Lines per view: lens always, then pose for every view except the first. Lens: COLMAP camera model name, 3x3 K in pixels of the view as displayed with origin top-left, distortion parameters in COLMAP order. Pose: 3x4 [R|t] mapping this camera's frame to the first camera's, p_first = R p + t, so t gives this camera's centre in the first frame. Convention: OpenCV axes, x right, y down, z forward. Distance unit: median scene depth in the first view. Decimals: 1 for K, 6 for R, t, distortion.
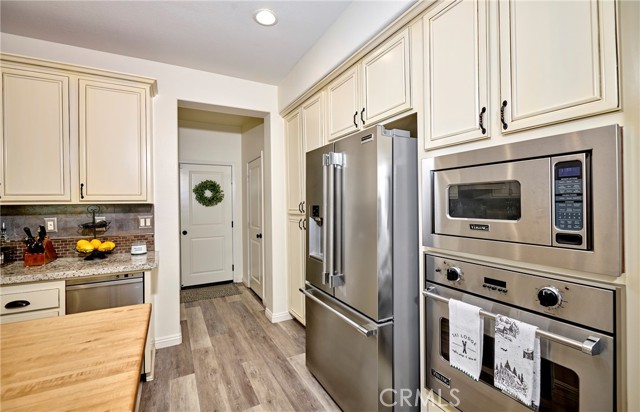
lens RADIAL K [[281.6, 0, 320.7], [0, 281.6, 203.0], [0, 0, 1]] dist [-0.002302, -0.000414]
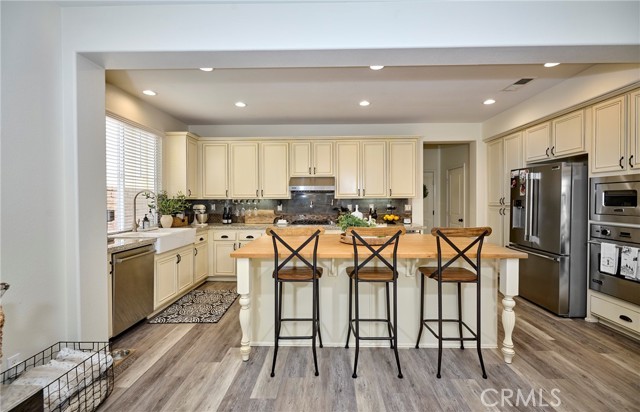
lens RADIAL K [[281.6, 0, 320.7], [0, 281.6, 203.0], [0, 0, 1]] dist [-0.002302, -0.000414]
pose [[0.865204, 0.014129, -0.501222, -0.267267], [-0.003983, 0.999765, 0.021307, -0.006669], [0.501405, -0.016438, 0.865057, -1.530213]]
